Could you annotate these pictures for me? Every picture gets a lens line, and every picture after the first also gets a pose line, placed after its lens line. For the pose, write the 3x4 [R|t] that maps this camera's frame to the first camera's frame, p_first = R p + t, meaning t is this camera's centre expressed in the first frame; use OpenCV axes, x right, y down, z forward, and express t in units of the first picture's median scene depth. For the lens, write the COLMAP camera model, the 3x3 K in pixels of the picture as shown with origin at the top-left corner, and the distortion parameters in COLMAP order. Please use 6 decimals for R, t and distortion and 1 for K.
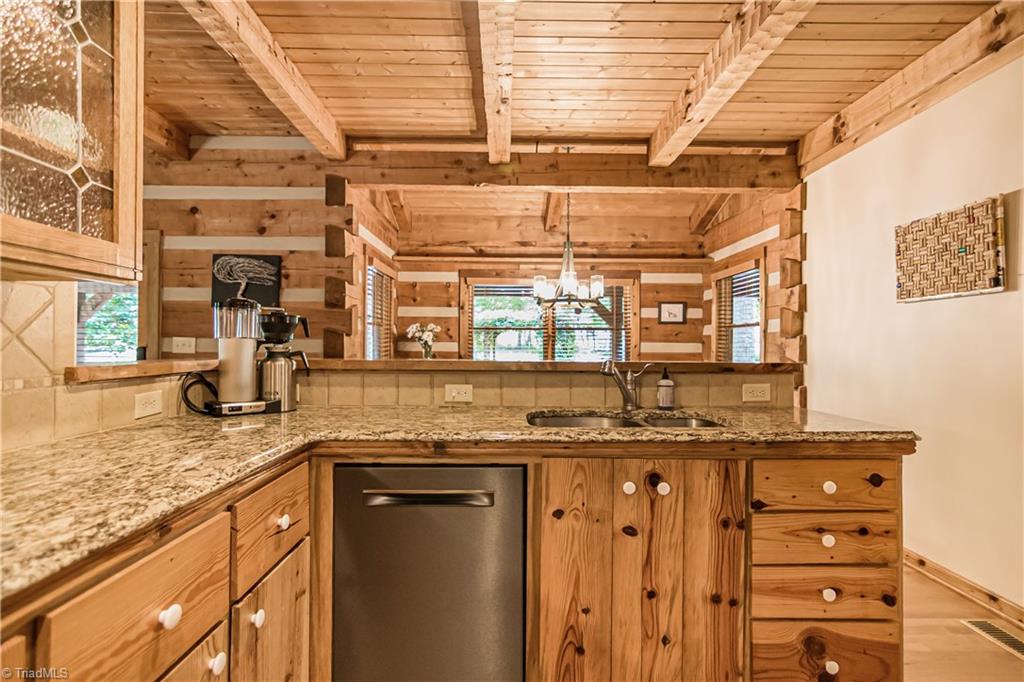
lens RADIAL K [[492.1, 0, 509.6], [0, 492.1, 343.6], [0, 0, 1]] dist [-0.018292, 0.015826]
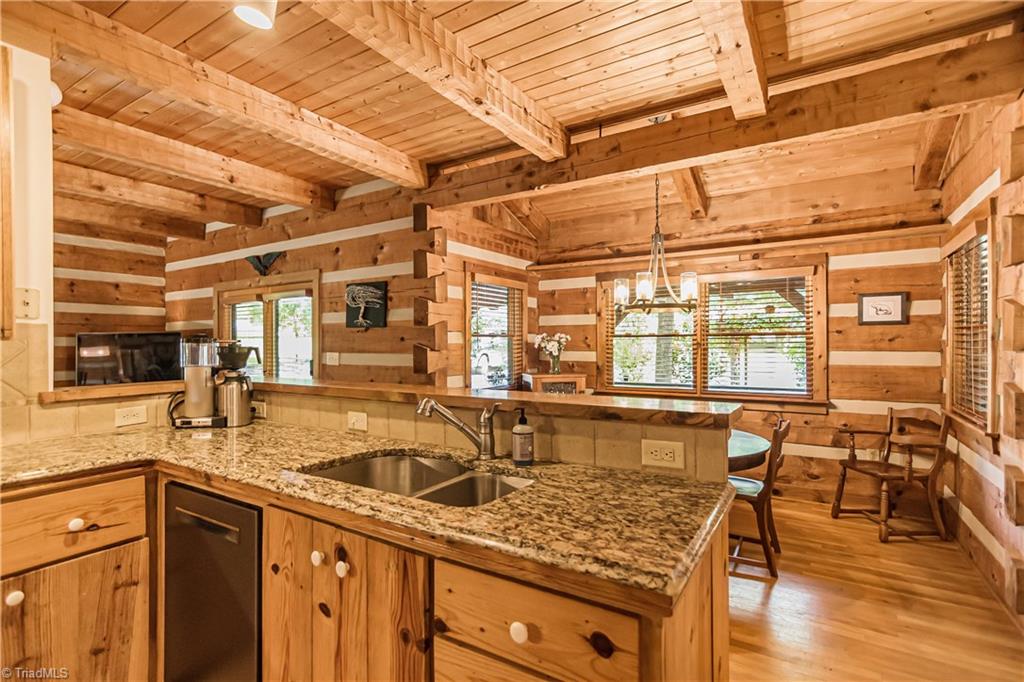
lens RADIAL K [[492.1, 0, 509.6], [0, 492.1, 343.6], [0, 0, 1]] dist [-0.018292, 0.015826]
pose [[0.837763, -0.010193, -0.545939, 0.394596], [0.012305, 0.999924, 0.000212, -0.029264], [0.545896, -0.006895, 0.837825, 0.189766]]
